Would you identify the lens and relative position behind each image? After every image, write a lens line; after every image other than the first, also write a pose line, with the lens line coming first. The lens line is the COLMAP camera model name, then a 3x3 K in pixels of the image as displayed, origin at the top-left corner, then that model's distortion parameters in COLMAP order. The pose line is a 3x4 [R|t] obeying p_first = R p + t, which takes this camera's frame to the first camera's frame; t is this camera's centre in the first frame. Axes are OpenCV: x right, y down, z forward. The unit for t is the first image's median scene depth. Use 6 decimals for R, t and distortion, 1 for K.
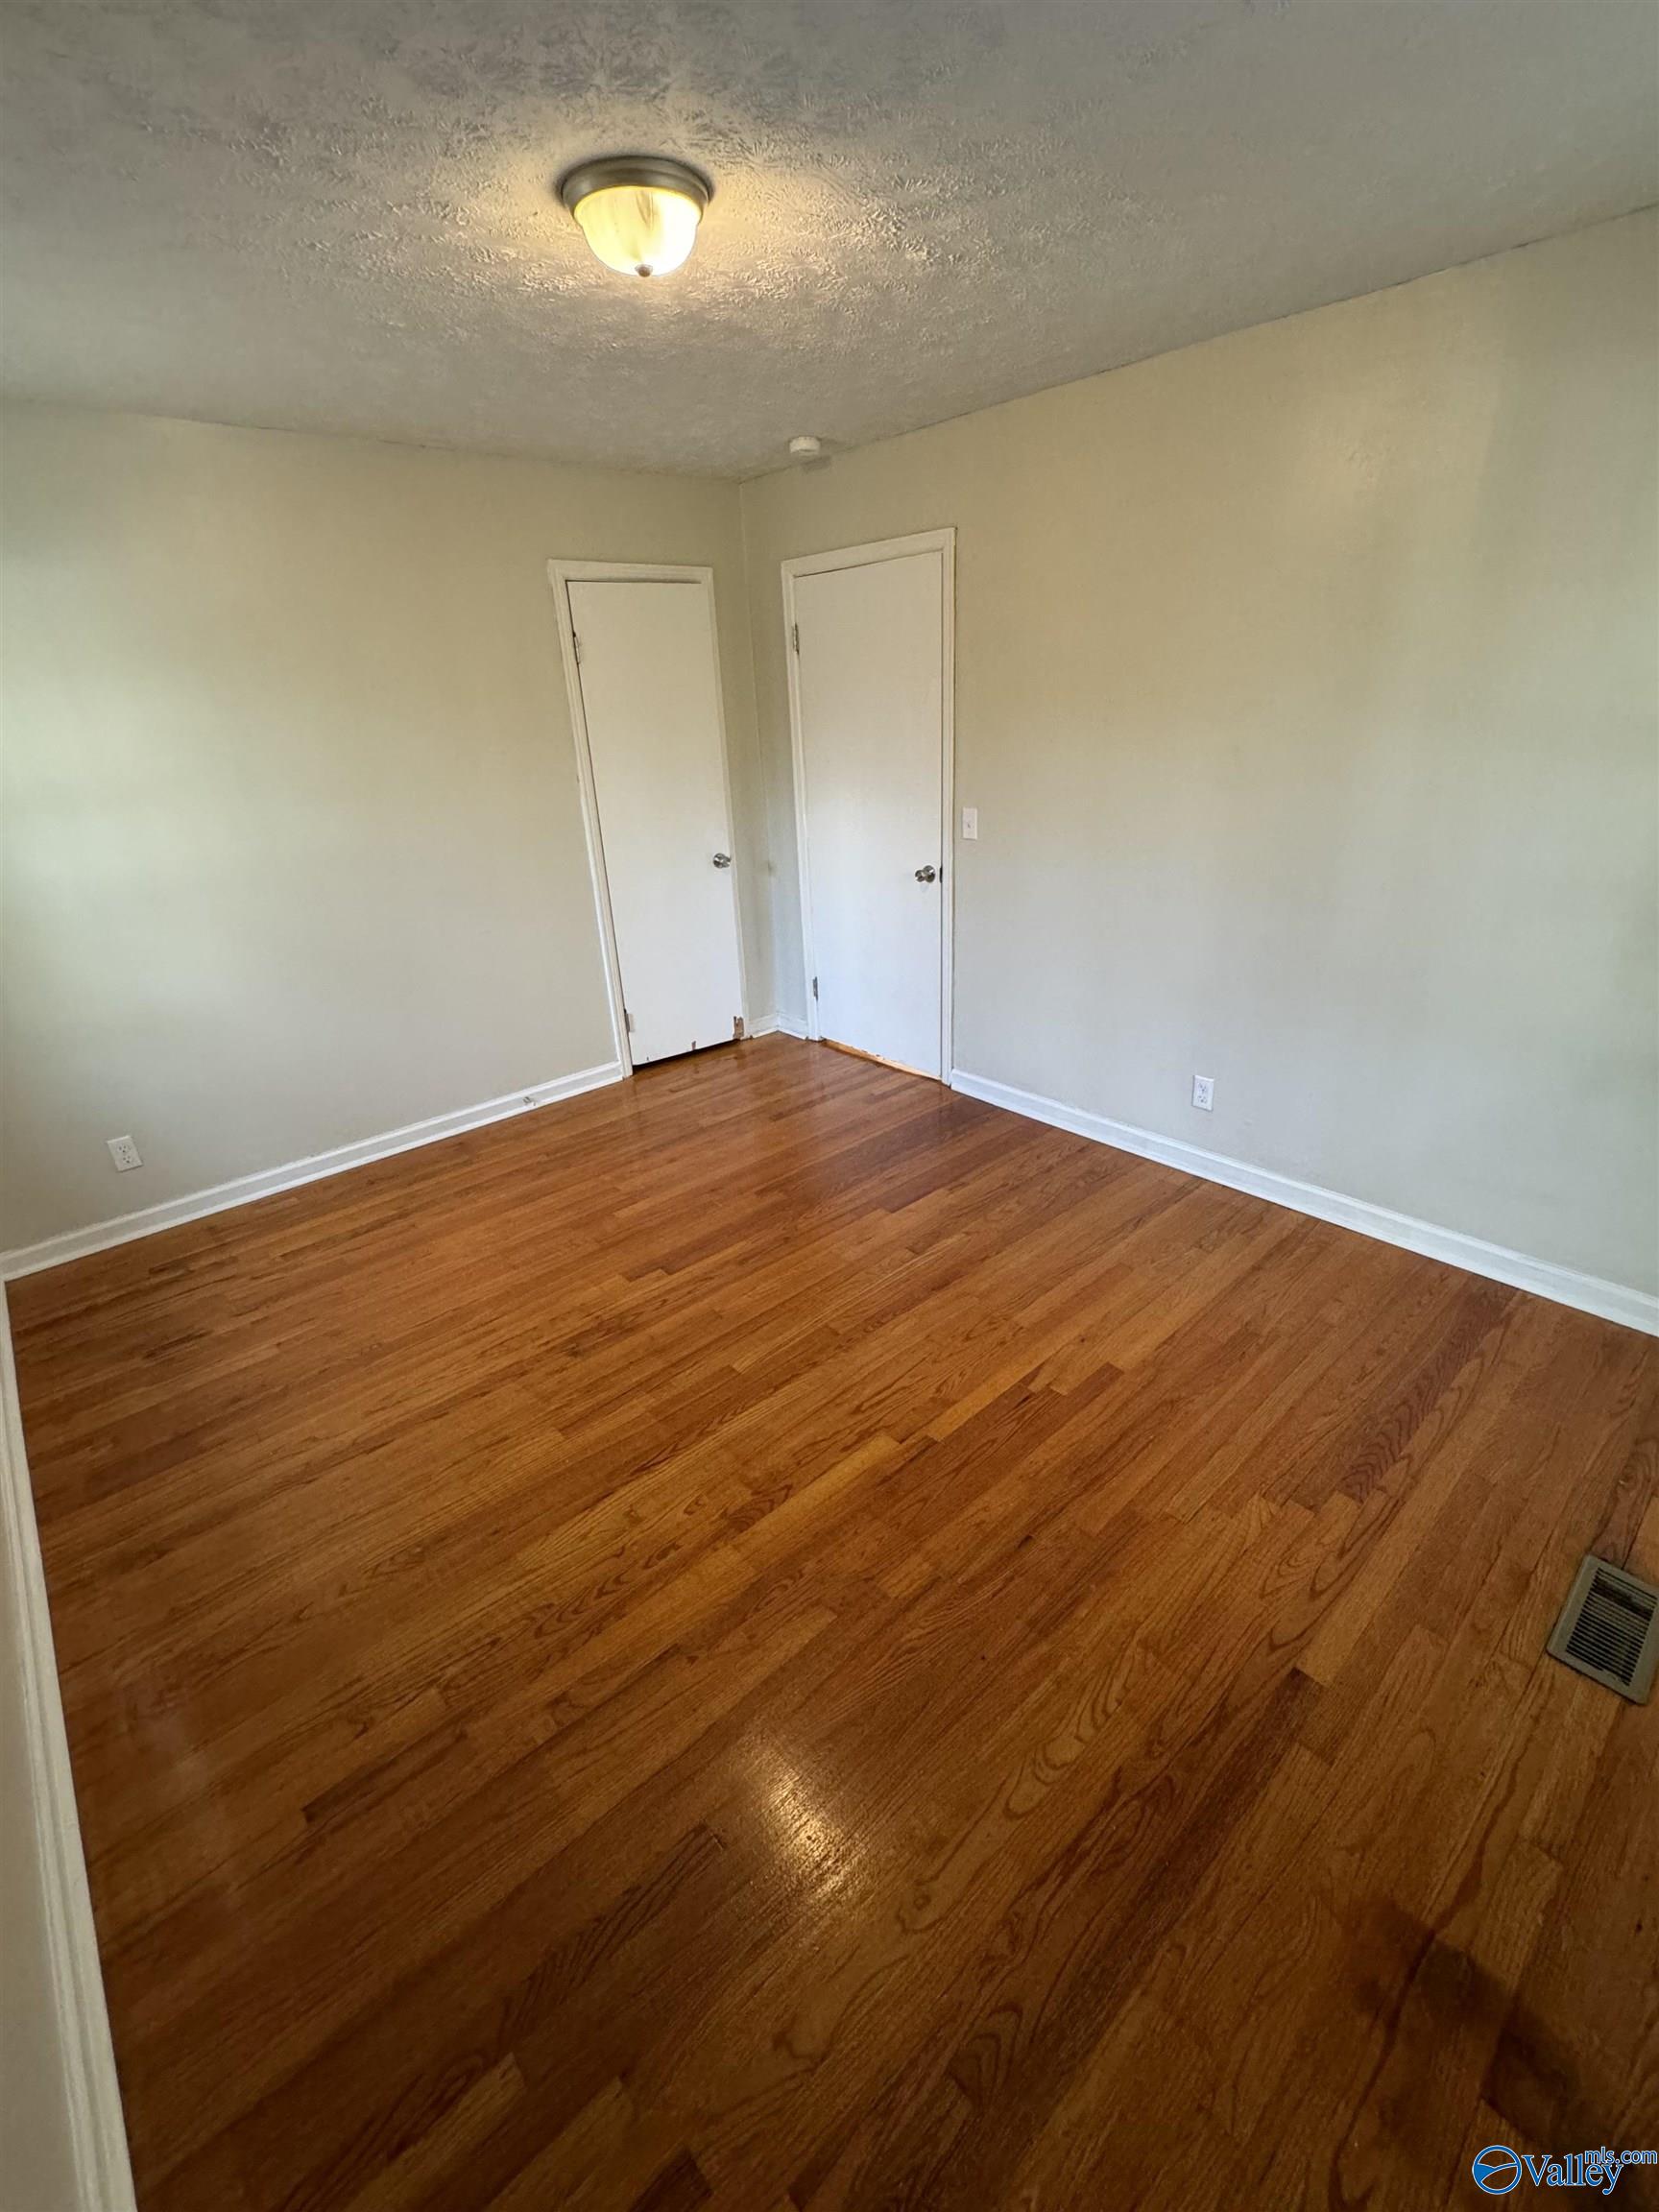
lens RADIAL K [[948.7, 0, 827.8], [0, 948.7, 1104.8], [0, 0, 1]] dist [-0.003979, -0.000326]
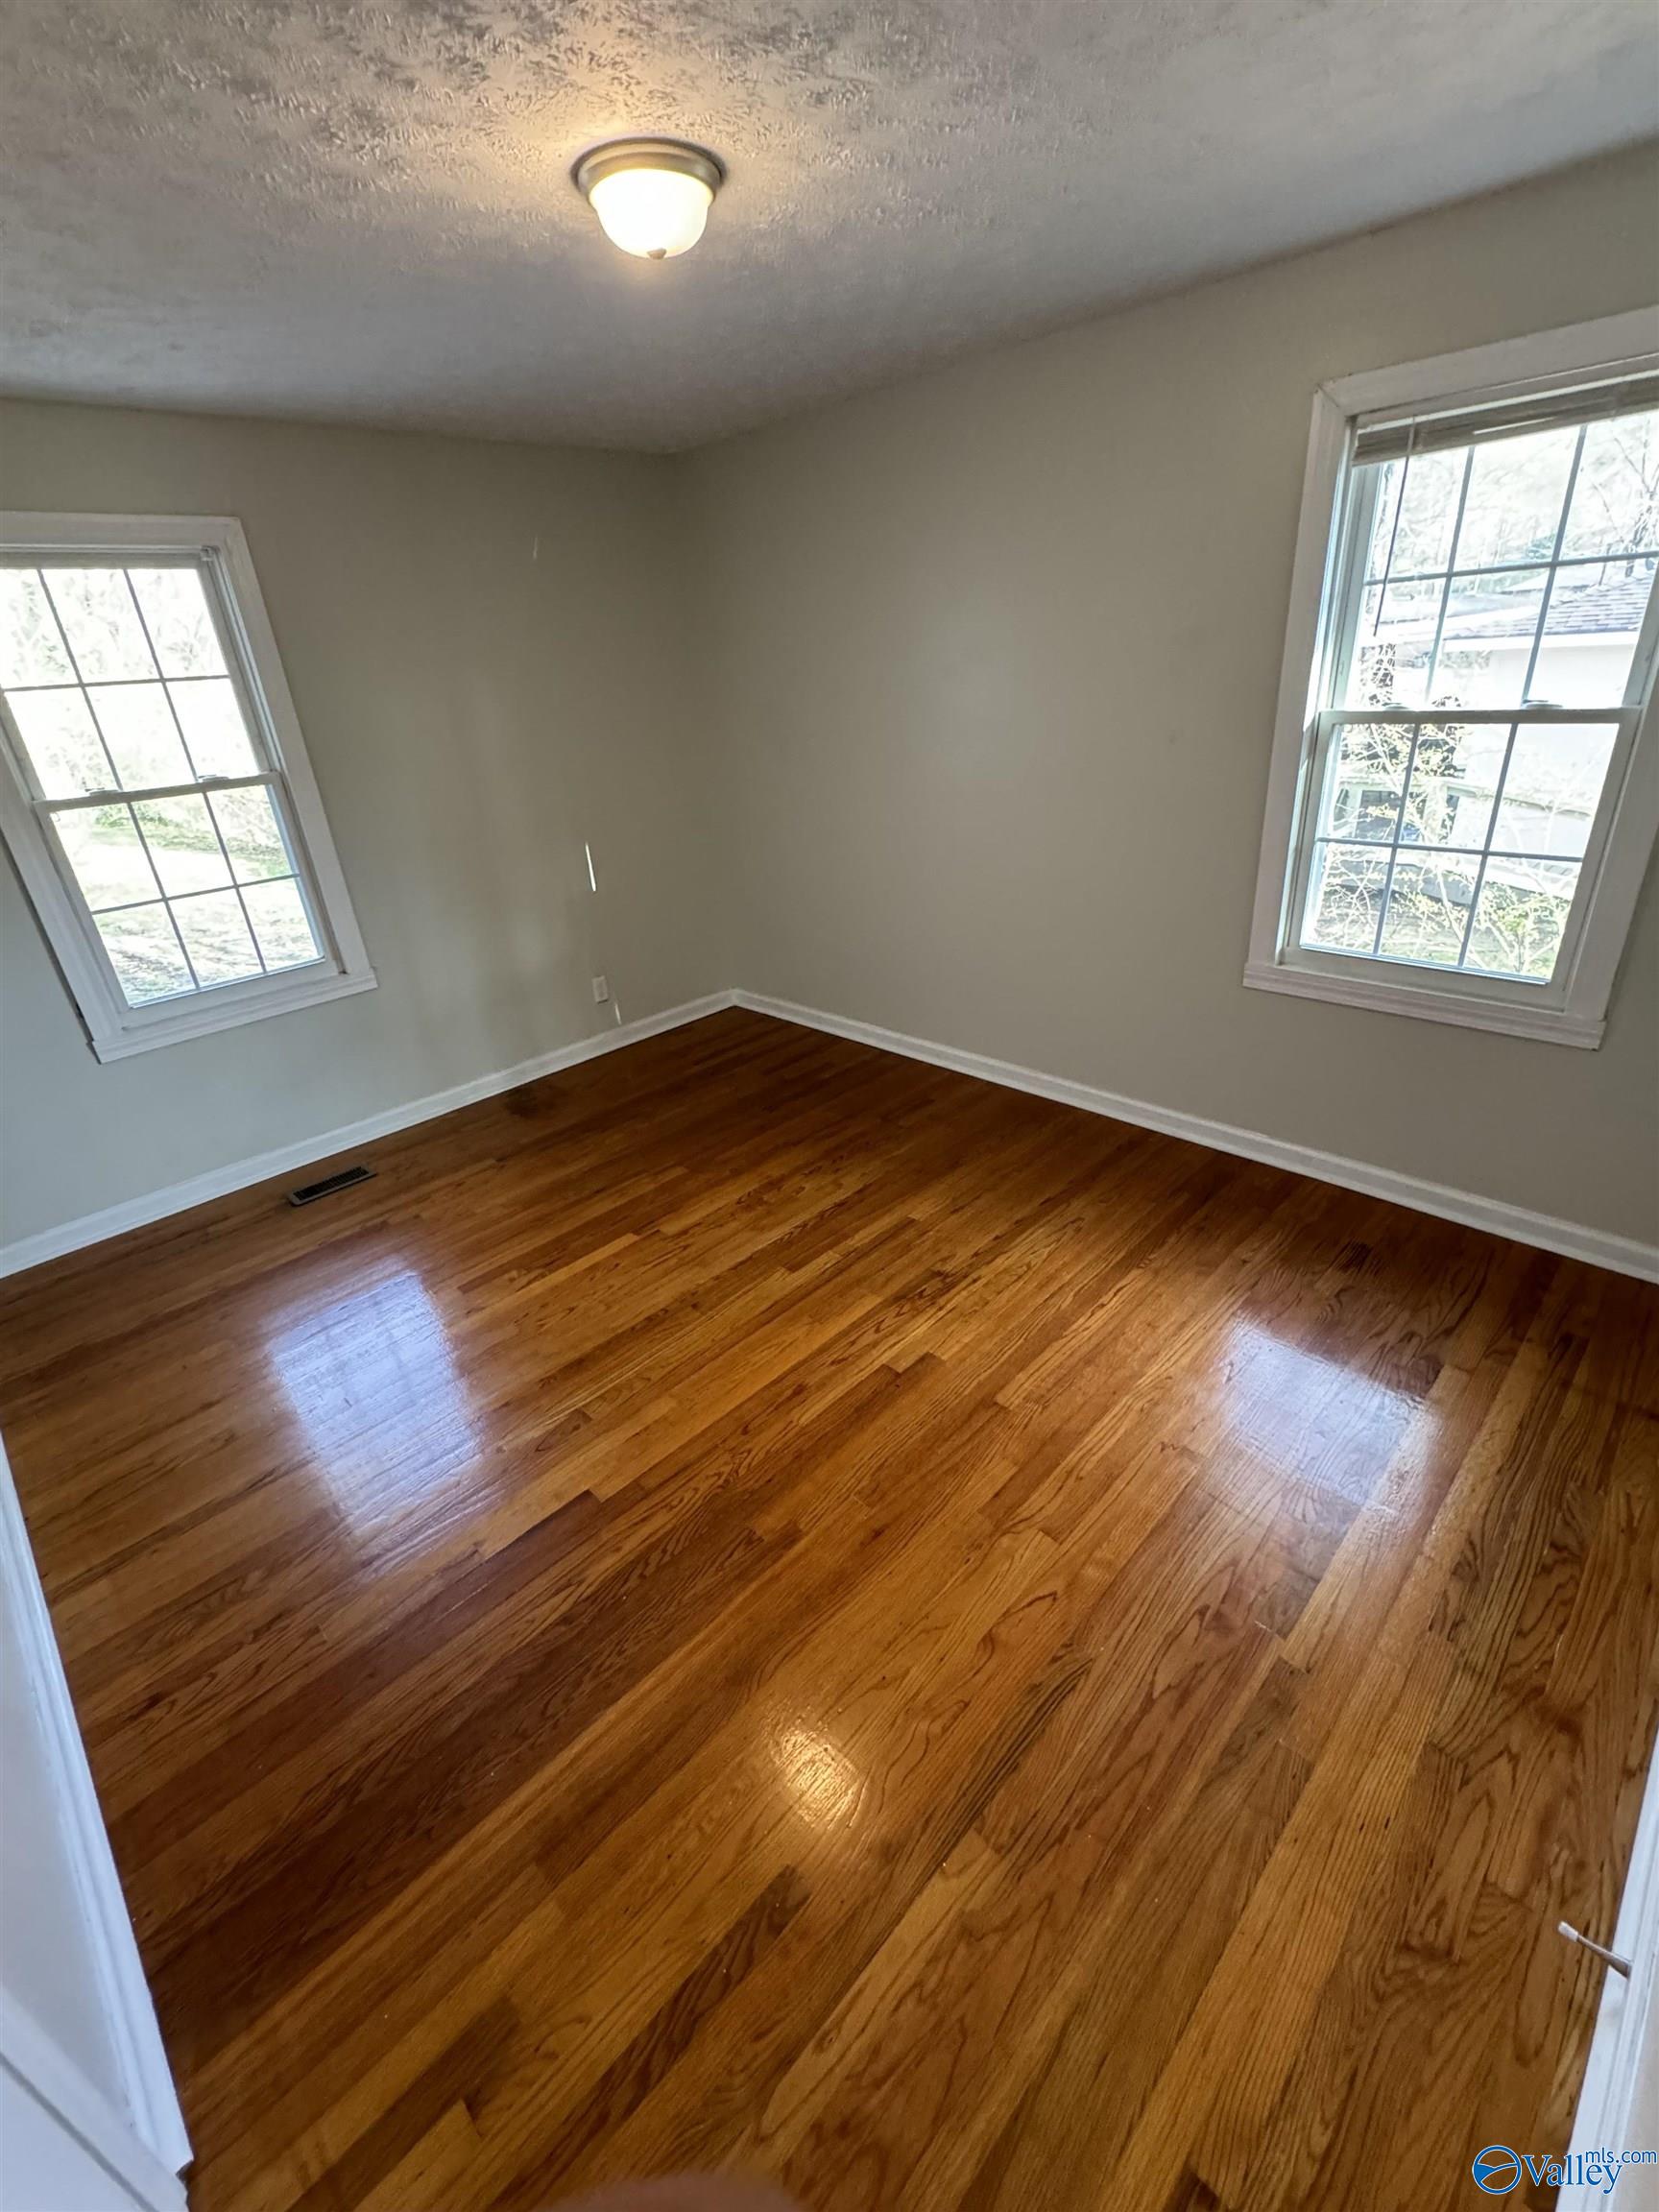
lens RADIAL K [[948.7, 0, 829.1], [0, 948.7, 1104.7], [0, 0, 1]] dist [-0.003979, -0.000326]
pose [[-0.991567, 0.129574, -0.002554, -0.170023], [0.082016, 0.642645, 0.761761, -0.706436], [0.100345, 0.755128, -0.647853, 1.586417]]
